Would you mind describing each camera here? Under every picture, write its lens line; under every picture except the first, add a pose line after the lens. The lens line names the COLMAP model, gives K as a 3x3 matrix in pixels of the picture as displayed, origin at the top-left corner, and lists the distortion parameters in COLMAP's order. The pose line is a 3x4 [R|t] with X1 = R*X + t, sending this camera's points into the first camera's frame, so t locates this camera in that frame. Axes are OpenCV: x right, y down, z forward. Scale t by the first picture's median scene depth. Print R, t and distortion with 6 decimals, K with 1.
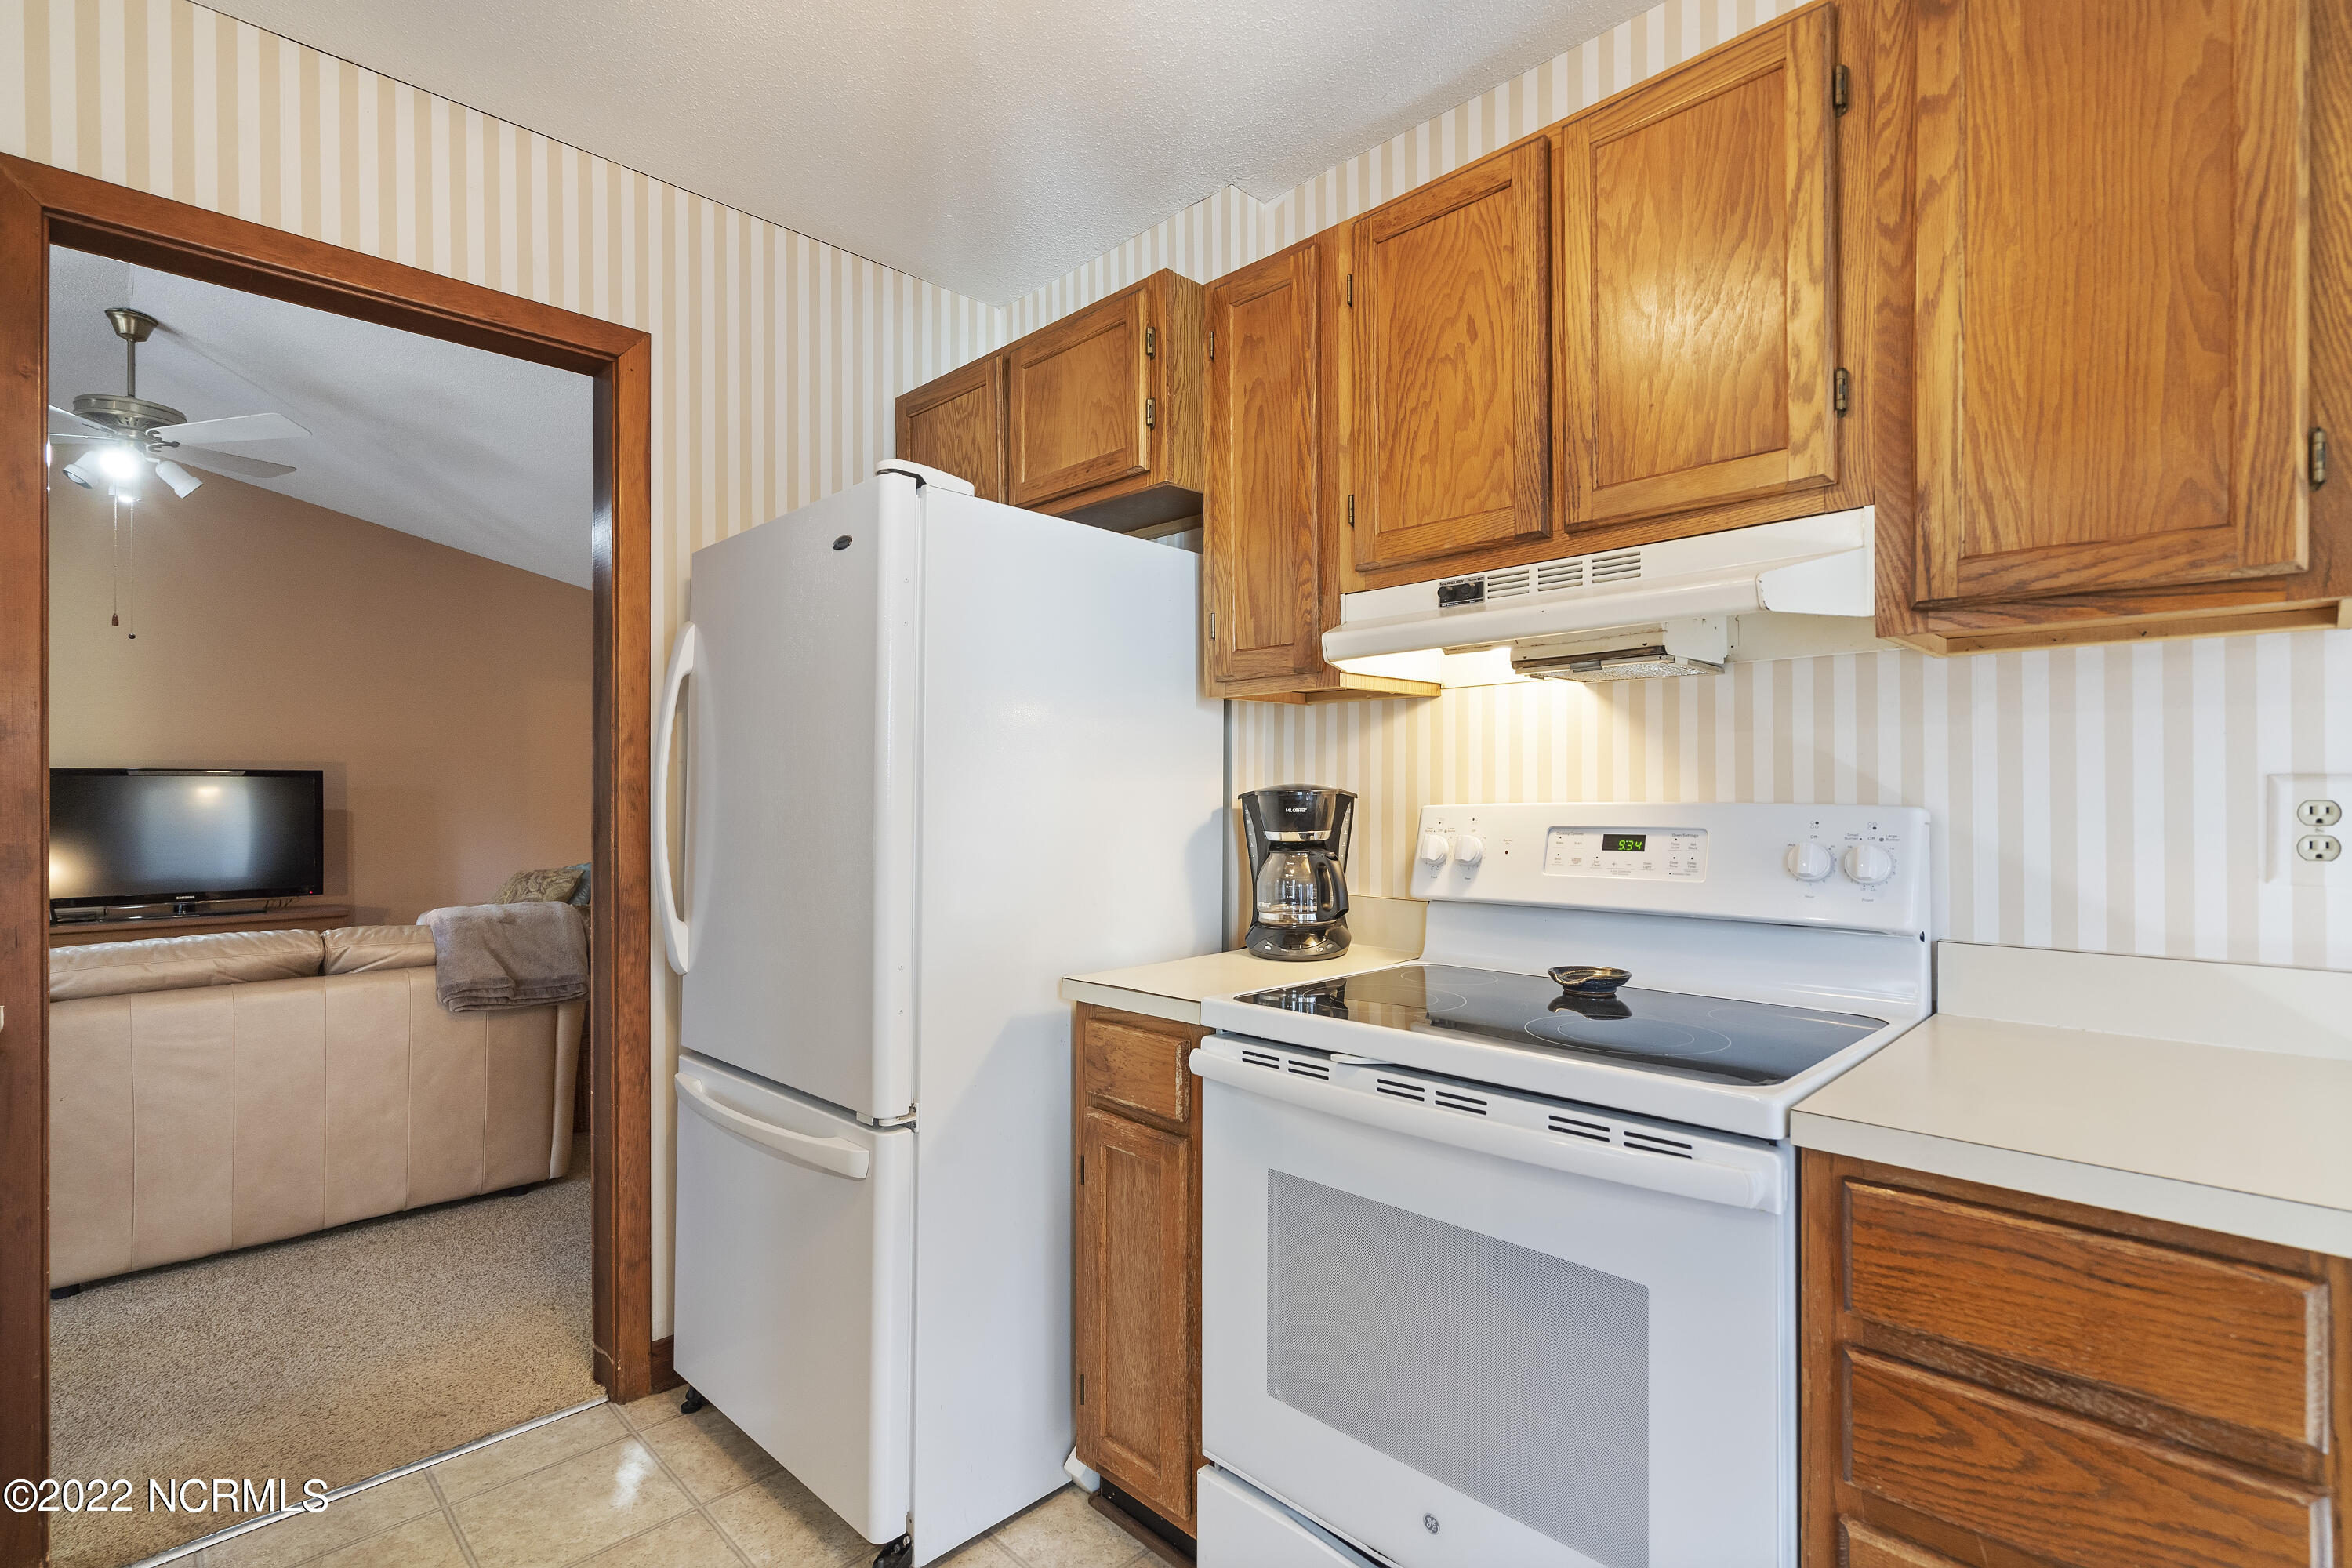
lens RADIAL K [[1089.4, 0, 1183.8], [0, 1089.4, 762.0], [0, 0, 1]] dist [-0.003785, -0.000035]
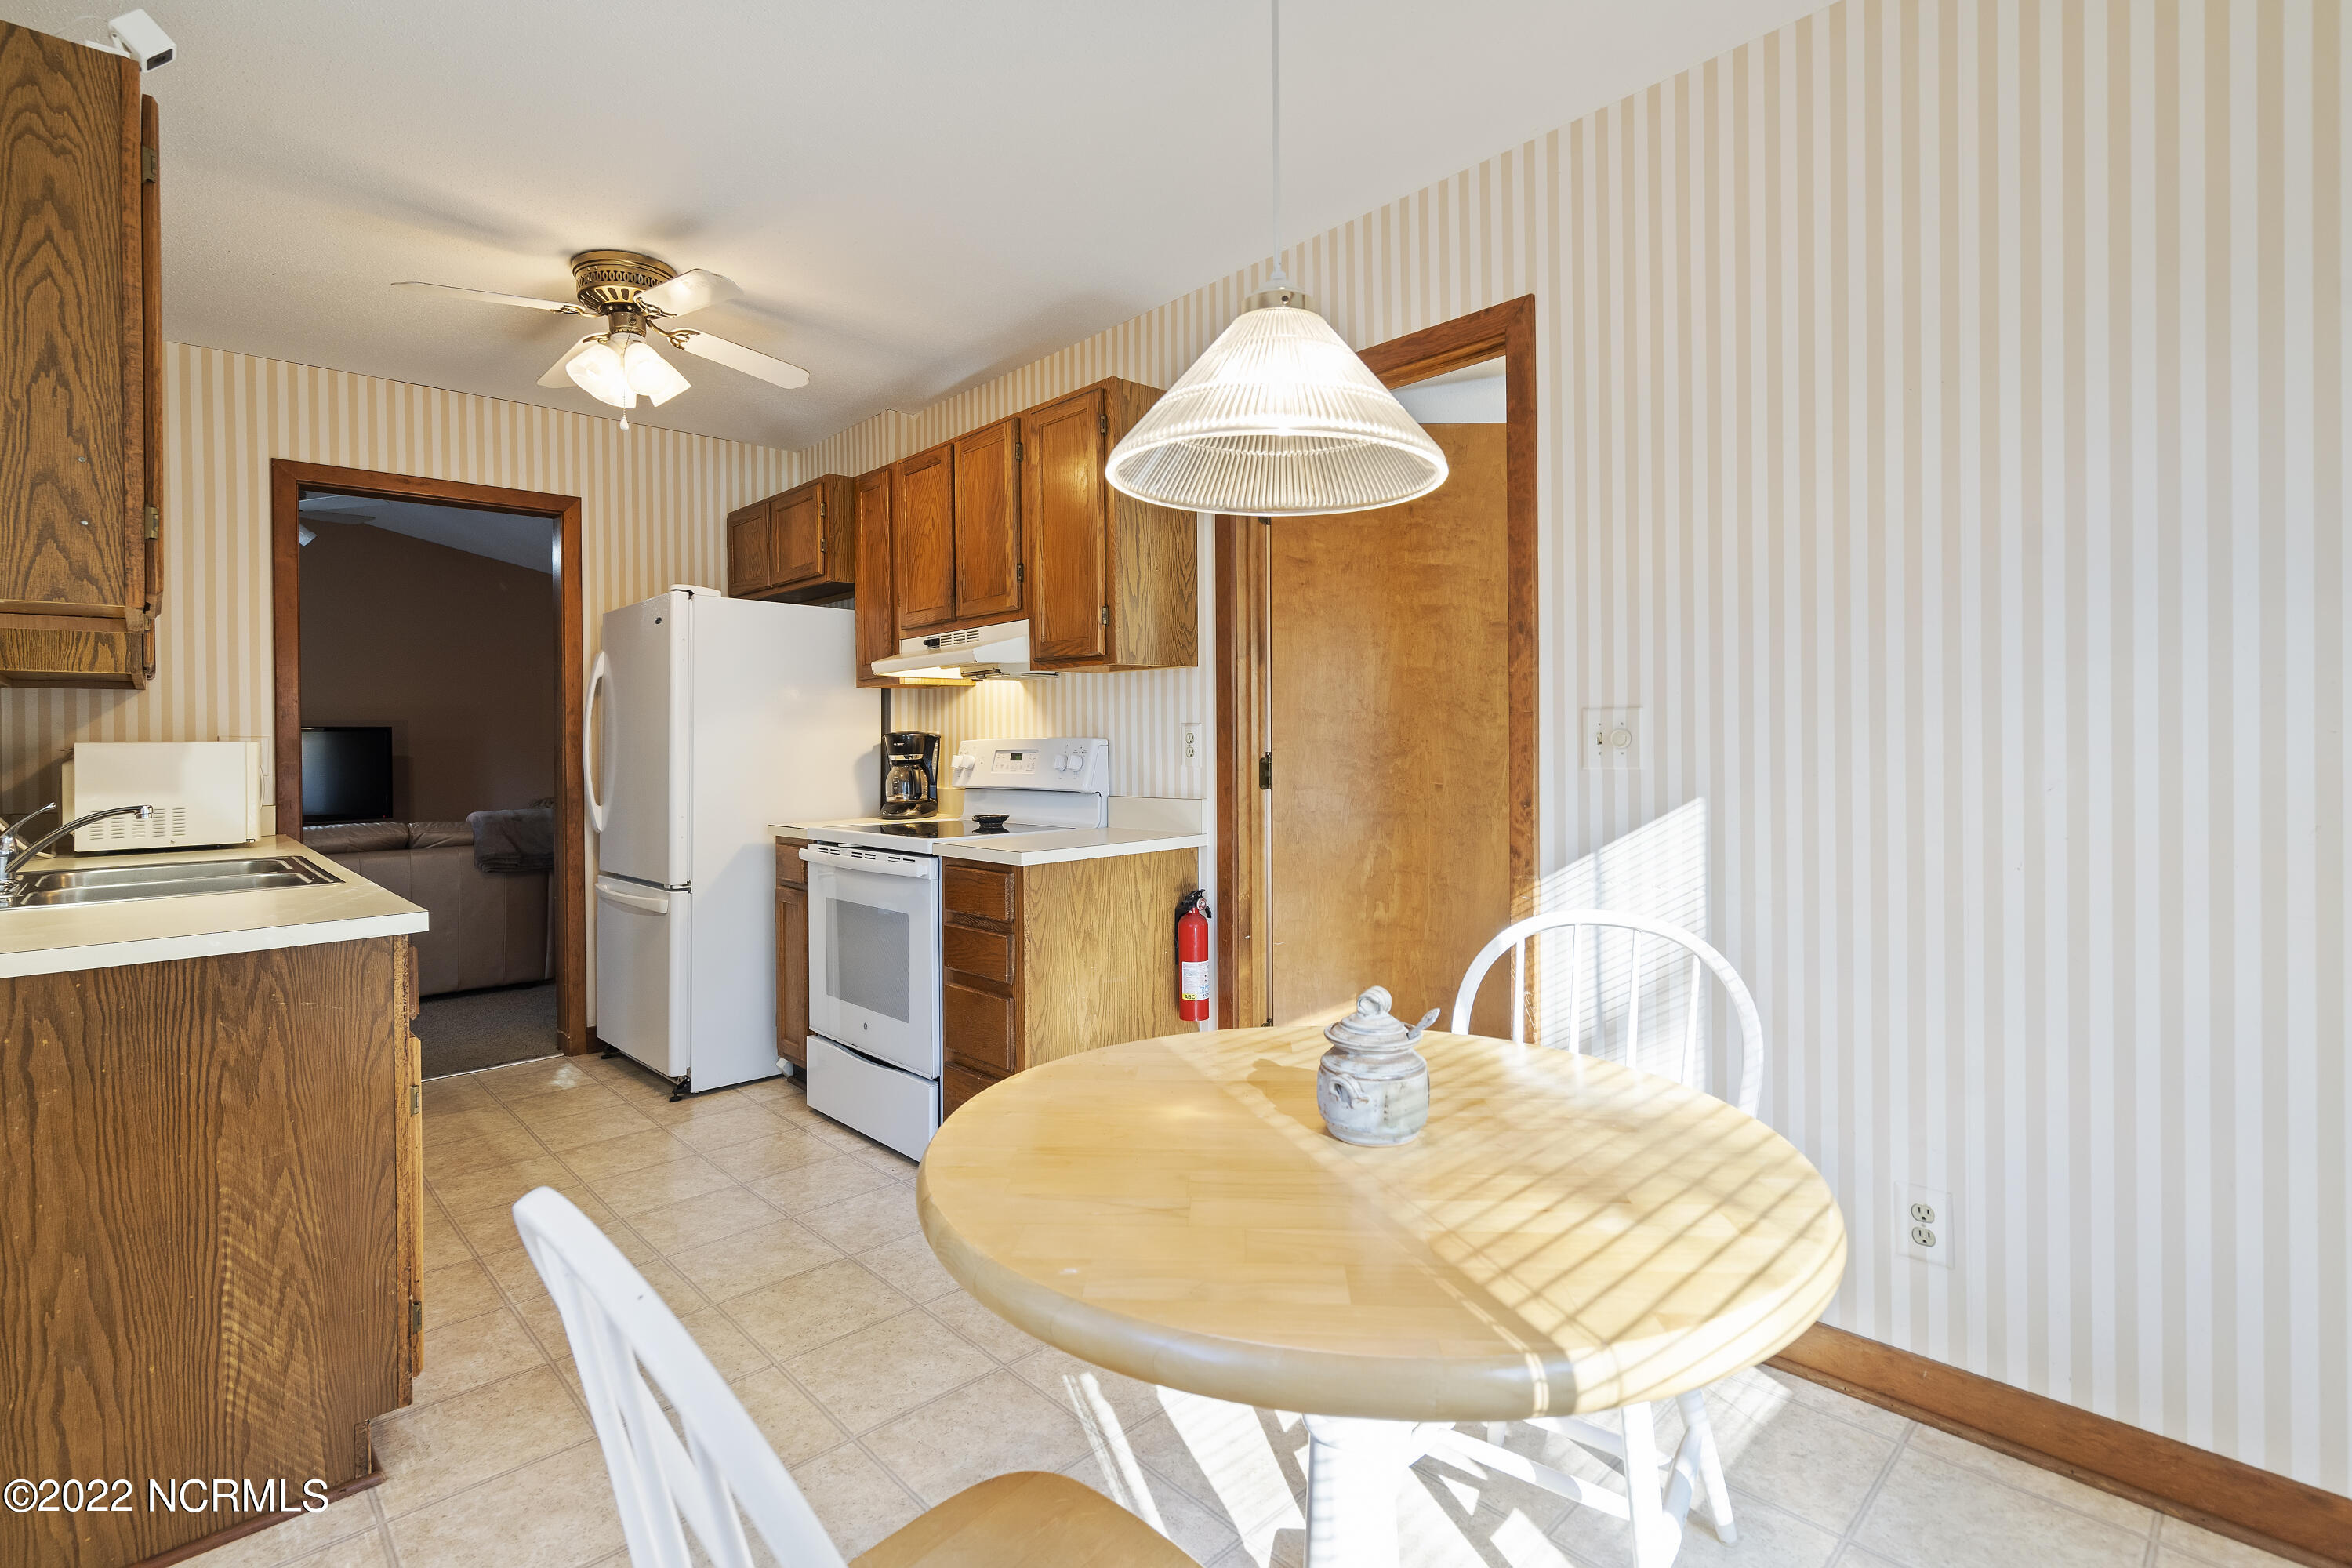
lens RADIAL K [[1090.0, 0, 1183.7], [0, 1090.0, 704.8], [0, 0, 1]] dist [0.000740, 0.000190]
pose [[0.999564, -0.011352, -0.027261, 0.673674], [0.011291, 0.999933, -0.002414, -0.016727], [0.027286, 0.002105, 0.999625, -0.966703]]
